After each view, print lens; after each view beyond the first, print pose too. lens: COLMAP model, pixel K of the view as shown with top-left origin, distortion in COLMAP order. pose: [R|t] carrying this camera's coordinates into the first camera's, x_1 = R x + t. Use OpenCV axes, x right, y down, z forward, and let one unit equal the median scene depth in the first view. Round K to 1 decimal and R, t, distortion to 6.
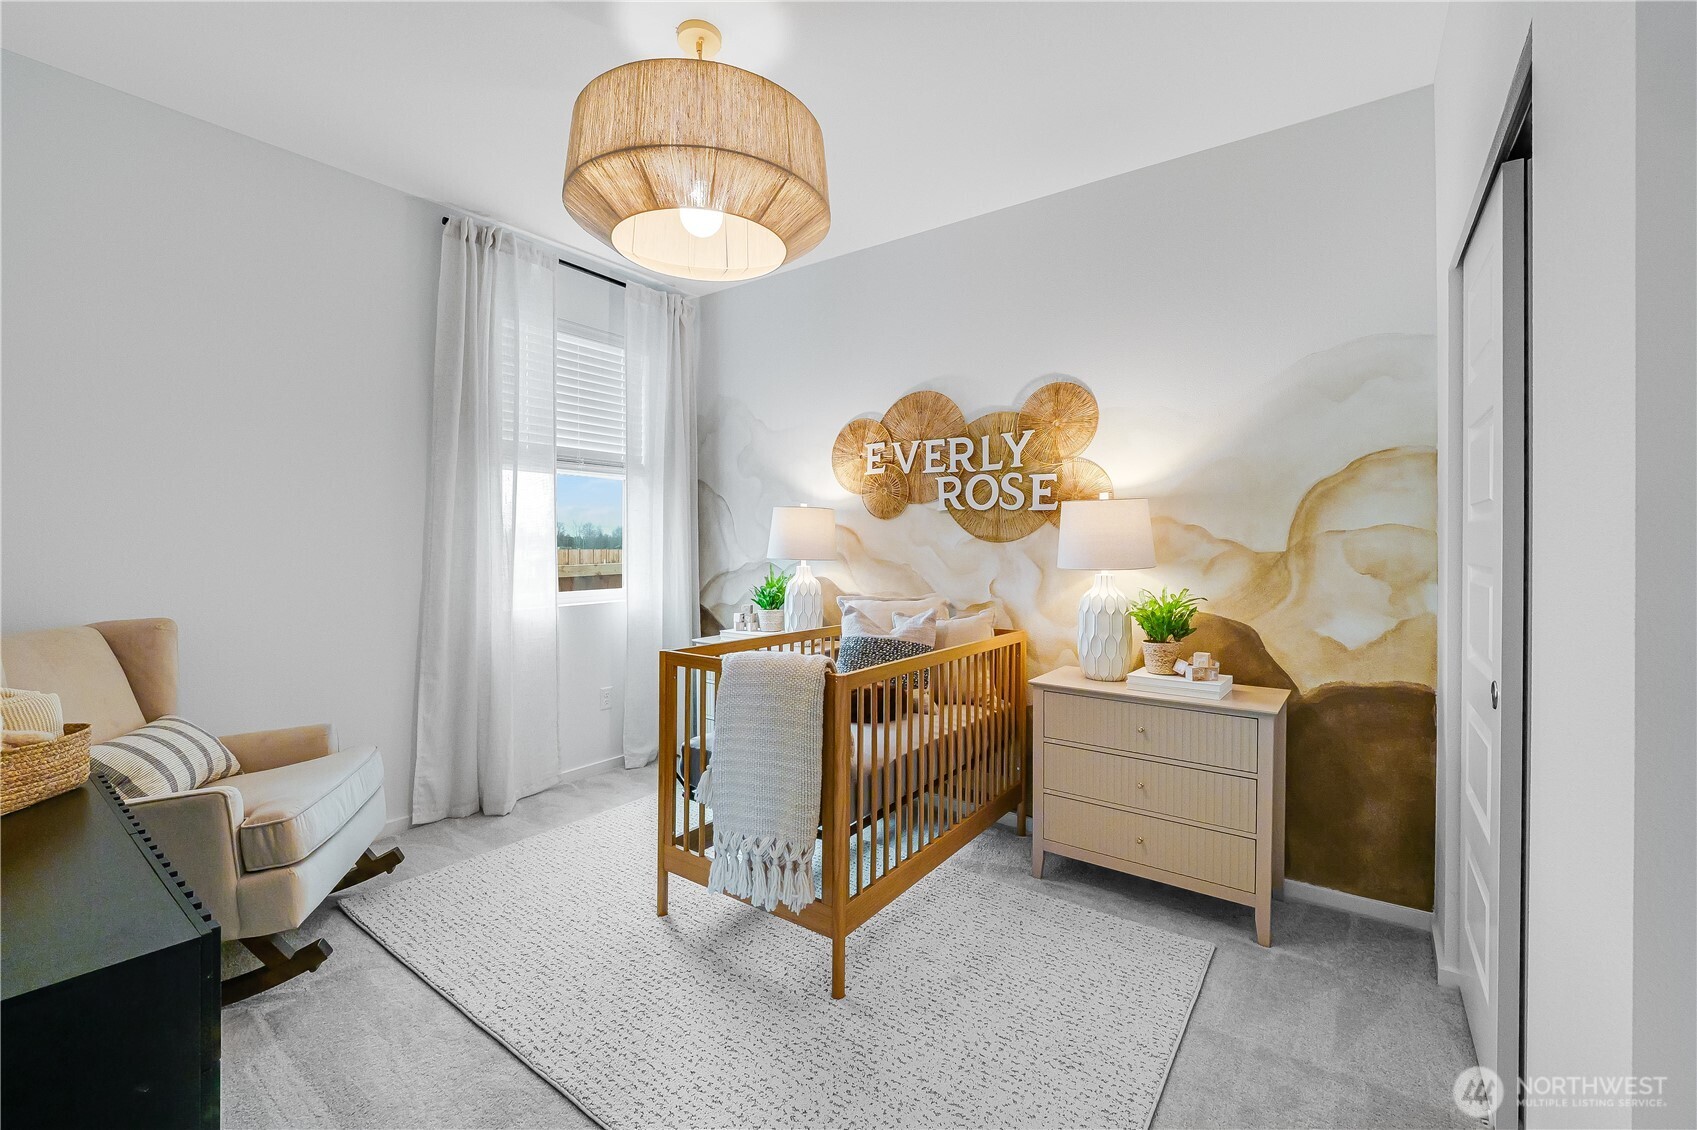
lens RADIAL K [[708.8, 0, 825.6], [0, 708.8, 539.3], [0, 0, 1]] dist [-0.027255, -0.000112]
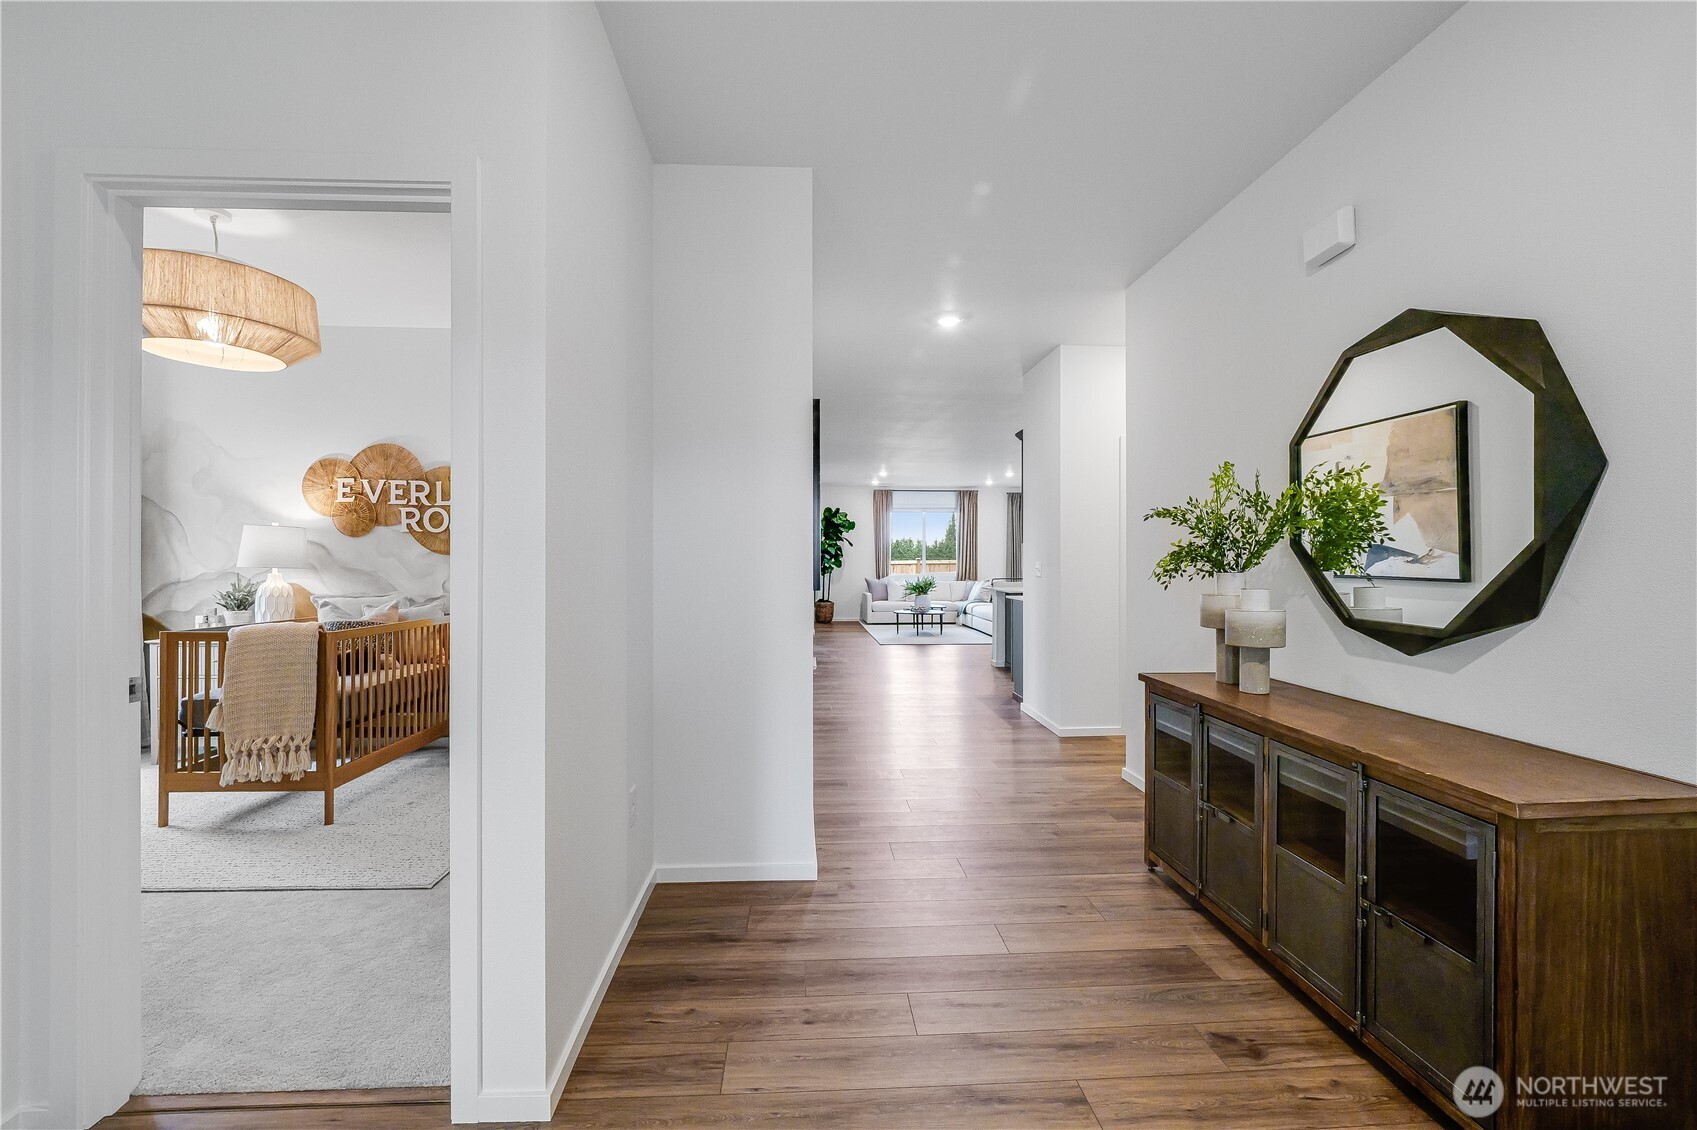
lens RADIAL K [[713.6, 0, 836.5], [0, 713.6, 562.0], [0, 0, 1]] dist [-0.000519, 0.000052]
pose [[0.767304, -0.000299, 0.641283, -0.082919], [-0.004720, 0.999970, 0.006114, 0.005840], [-0.641266, -0.007718, 0.767280, -0.620660]]
